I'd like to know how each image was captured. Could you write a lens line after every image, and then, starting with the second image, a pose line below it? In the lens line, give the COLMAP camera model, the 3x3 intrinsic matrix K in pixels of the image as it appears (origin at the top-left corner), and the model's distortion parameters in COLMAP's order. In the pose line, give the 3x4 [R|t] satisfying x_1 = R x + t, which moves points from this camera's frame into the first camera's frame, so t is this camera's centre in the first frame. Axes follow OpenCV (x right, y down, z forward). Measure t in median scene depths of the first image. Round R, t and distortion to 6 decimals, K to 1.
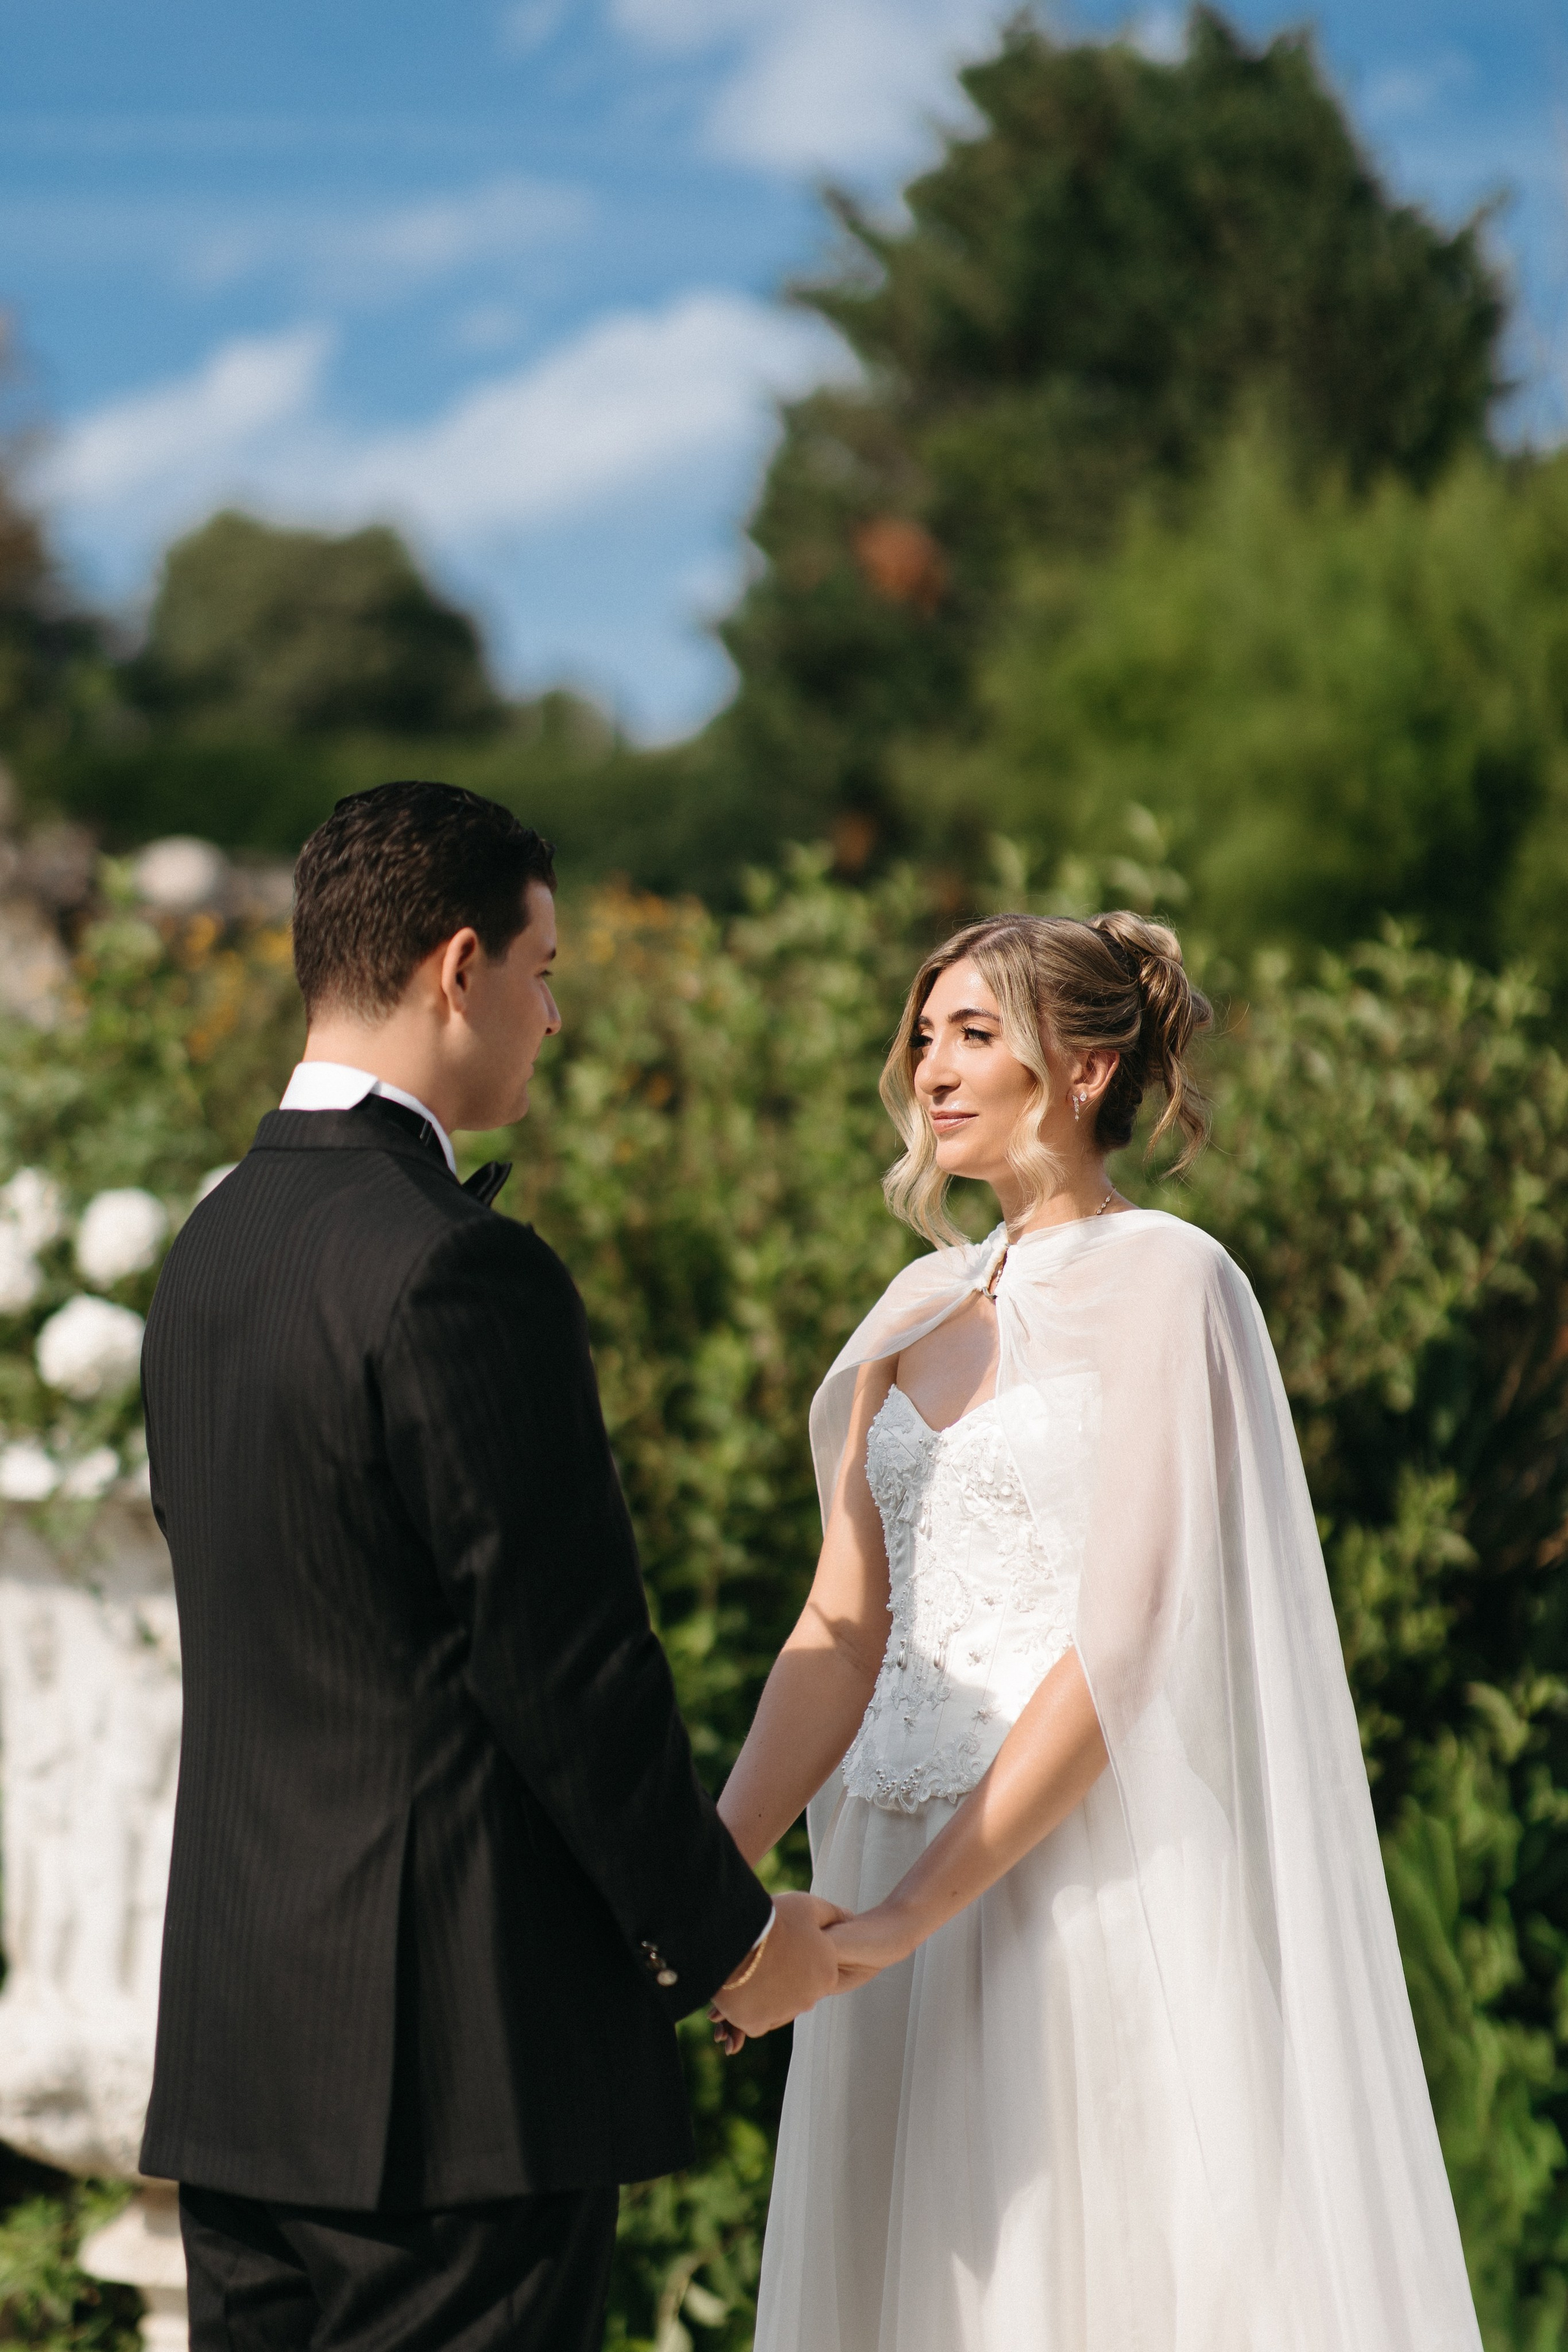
lens RADIAL K [[5893.7, 0, 1001.1], [0, 5893.7, 1179.5], [0, 0, 1]] dist [0.171903, -1.902128]
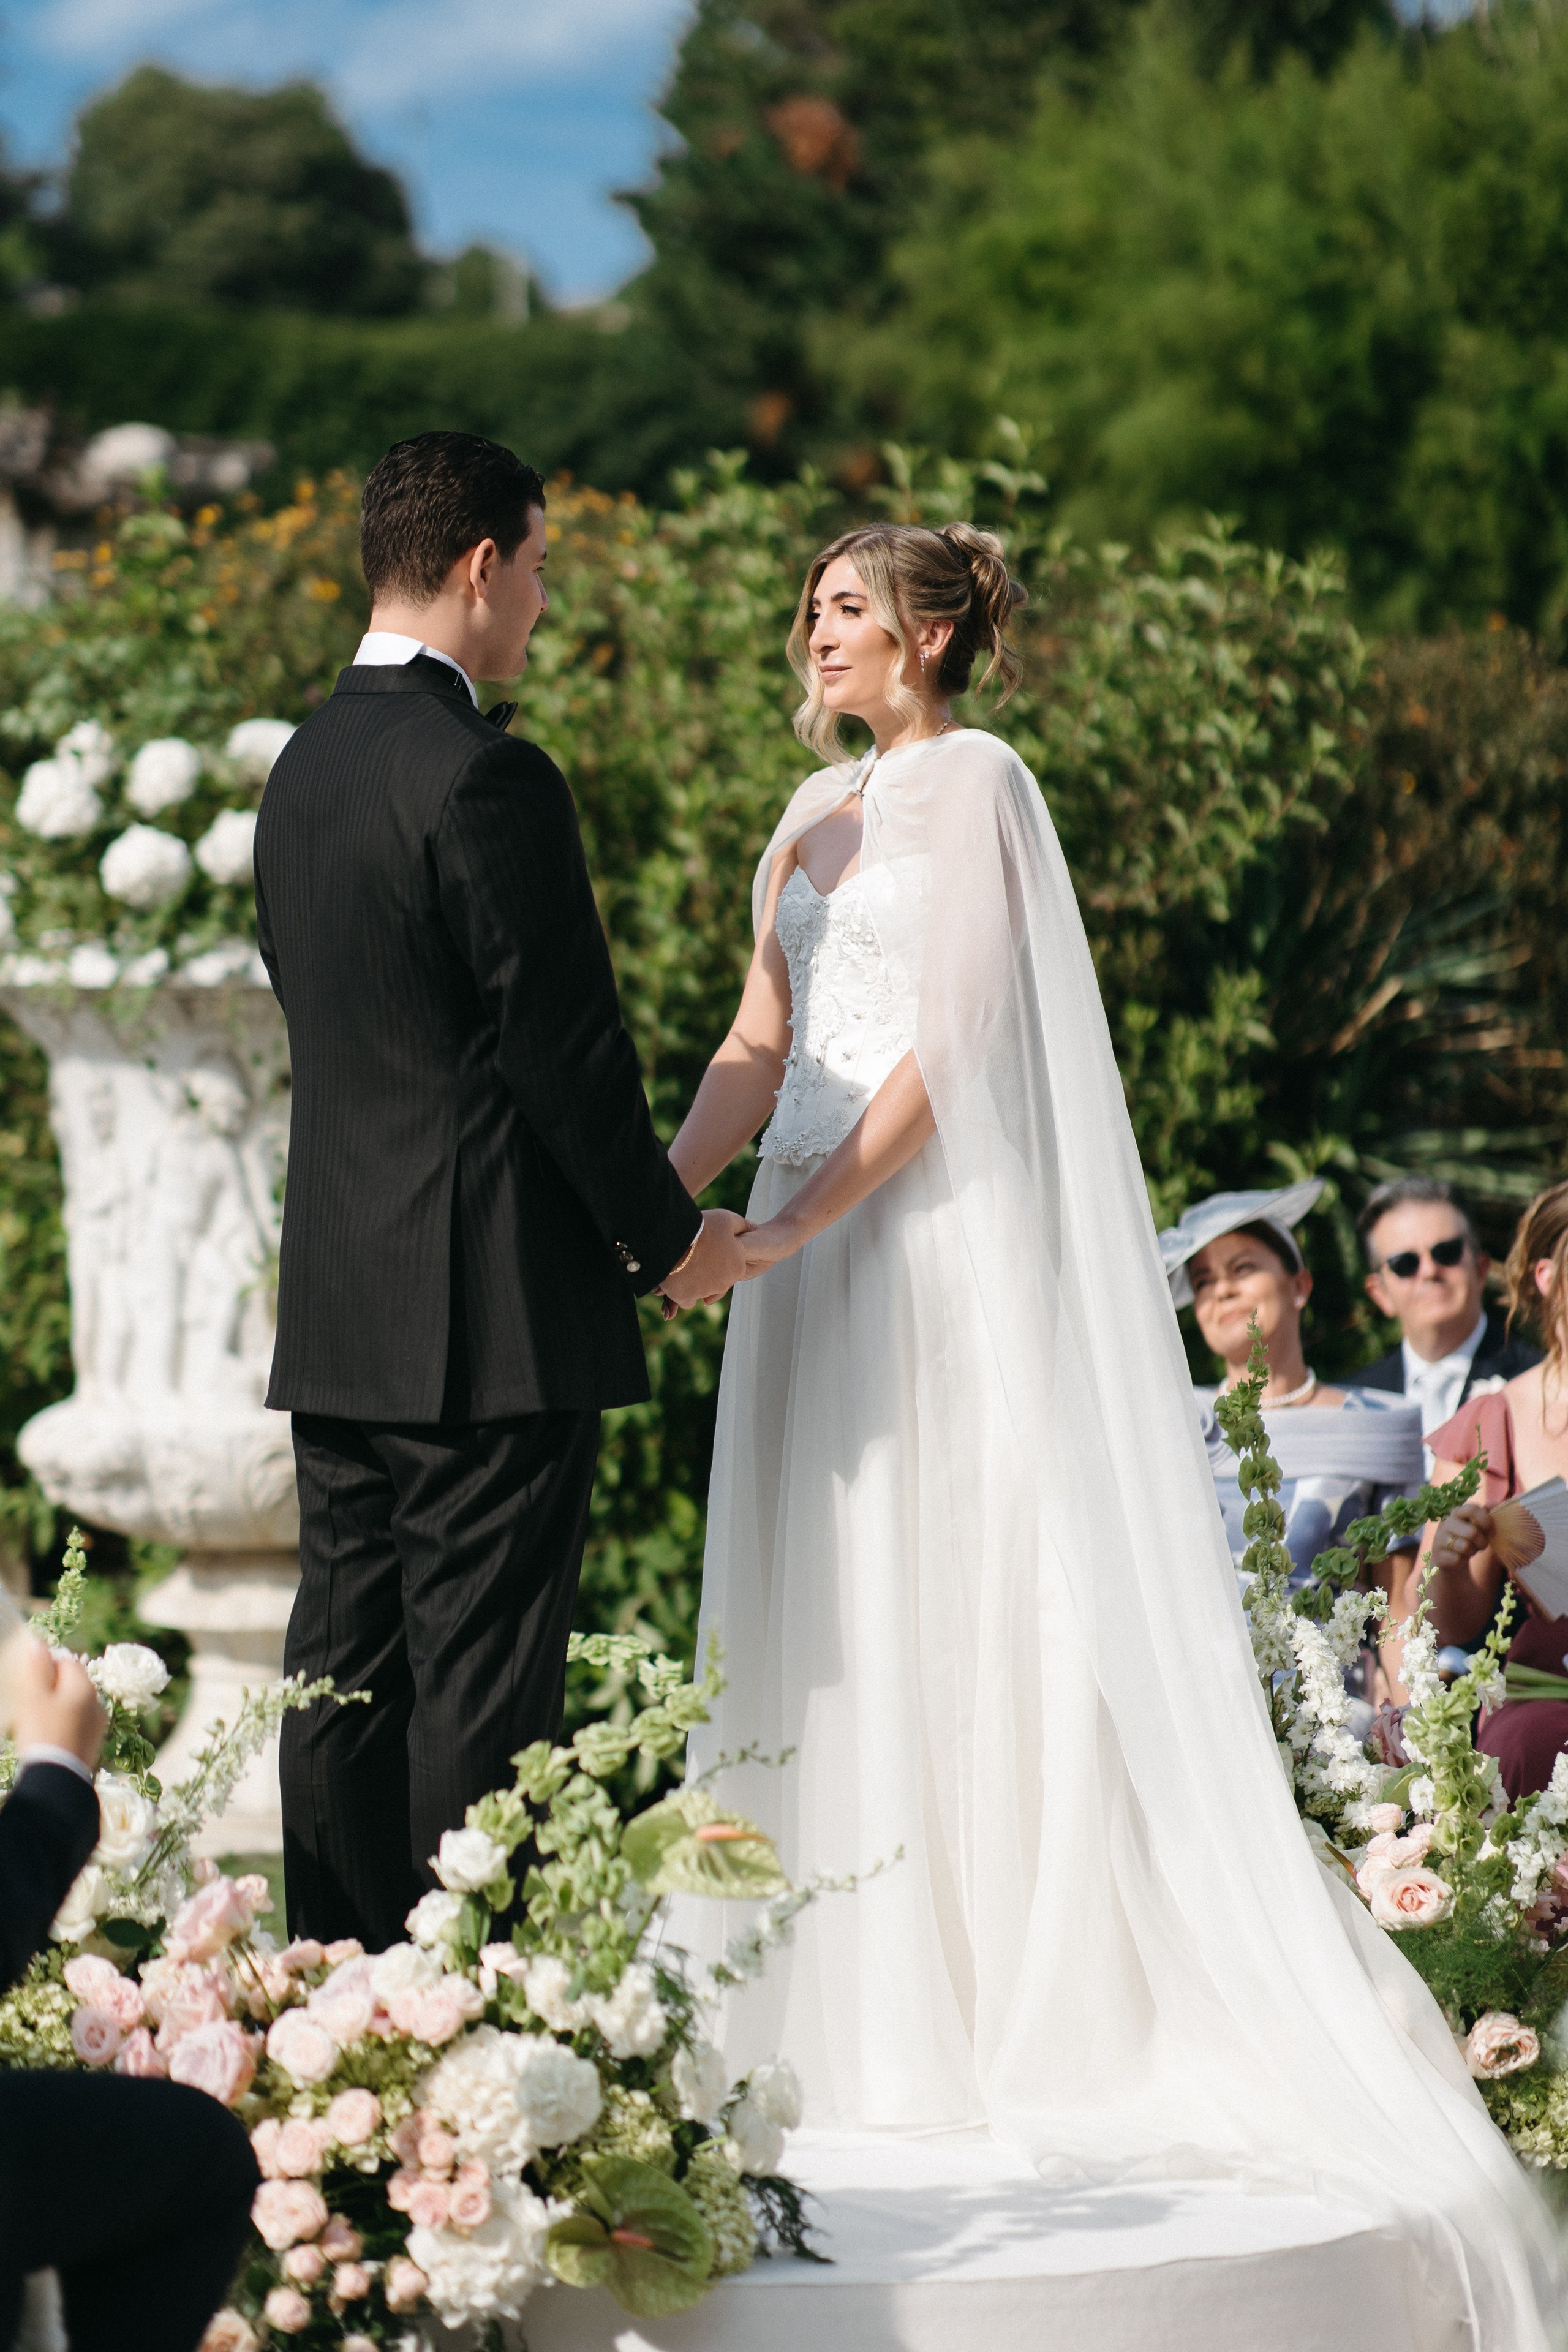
lens RADIAL K [[5850.0, 0, 876.4], [0, 5850.0, 1267.9], [0, 0, 1]] dist [0.288634, -1.121723]
pose [[0.999973, 0.001183, -0.007205, 0.006673], [-0.000548, 0.996157, 0.087578, 0.004657], [0.007281, -0.087572, 0.996132, -0.217572]]
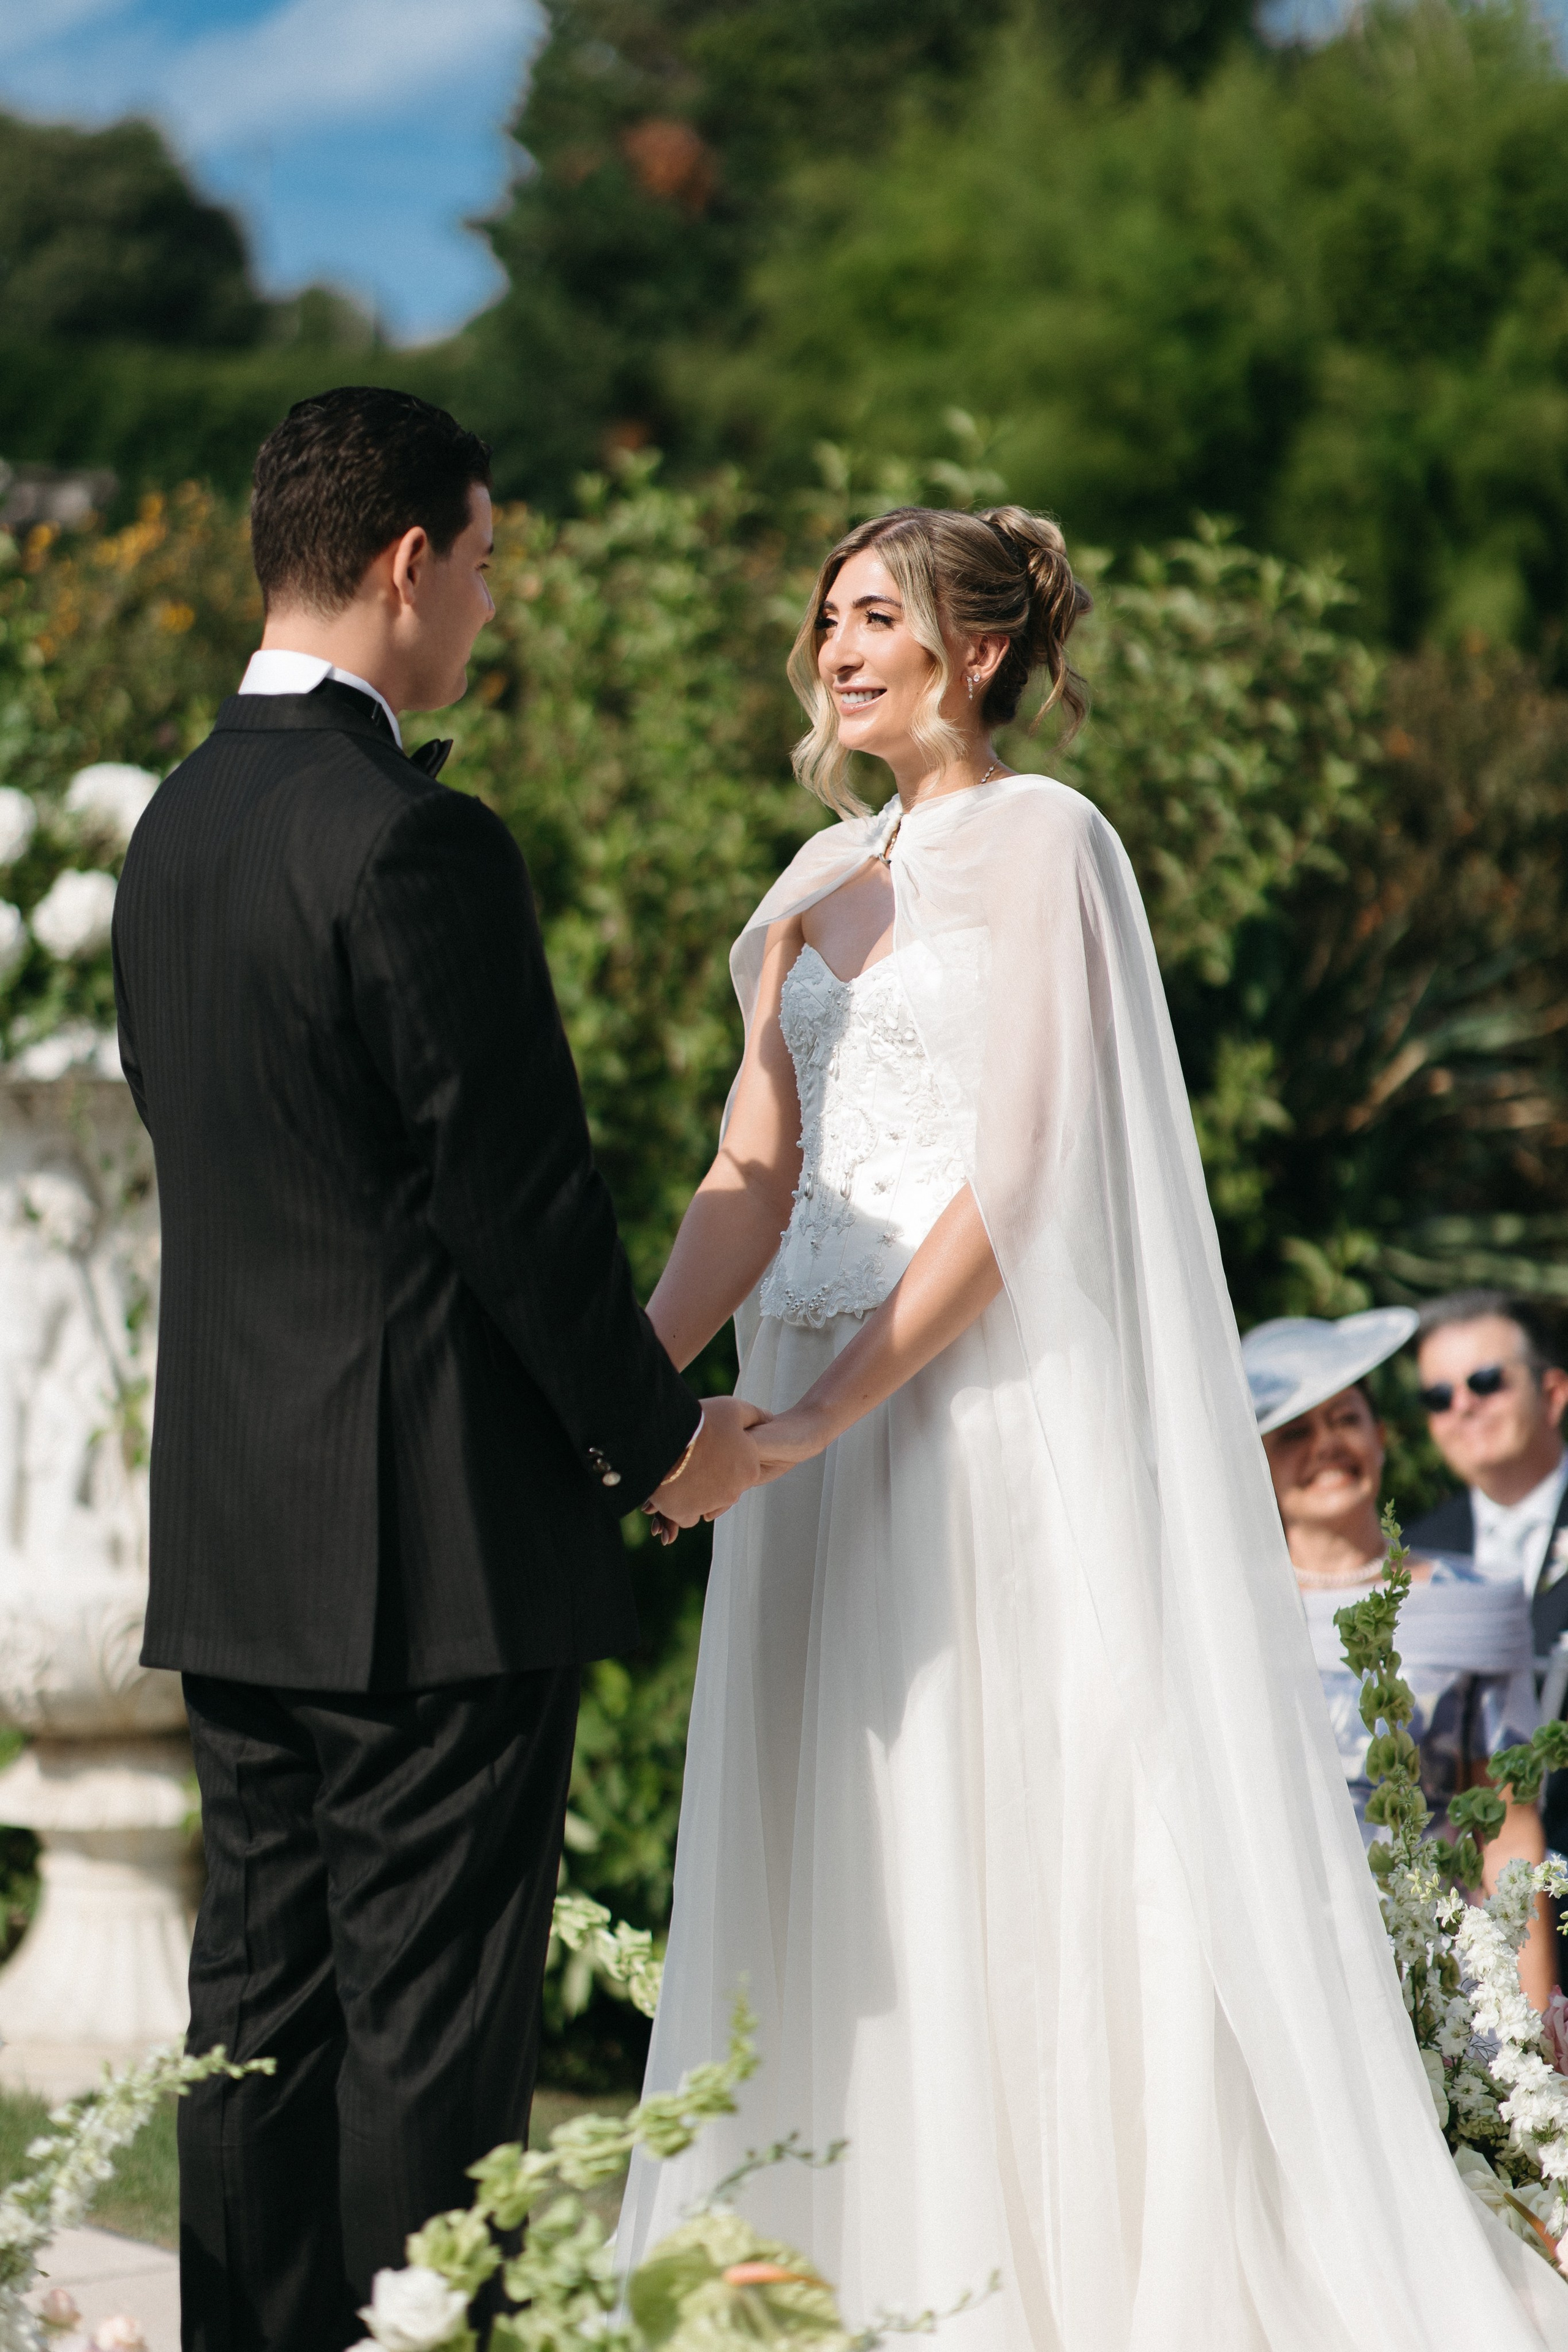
lens RADIAL K [[5893.7, 0, 1001.1], [0, 5893.7, 1179.5], [0, 0, 1]] dist [0.171903, -1.902128]
pose [[0.999175, -0.012650, 0.038604, -0.012707], [0.010045, 0.997706, 0.066942, 0.003132], [-0.039362, -0.066499, 0.997010, -0.052656]]
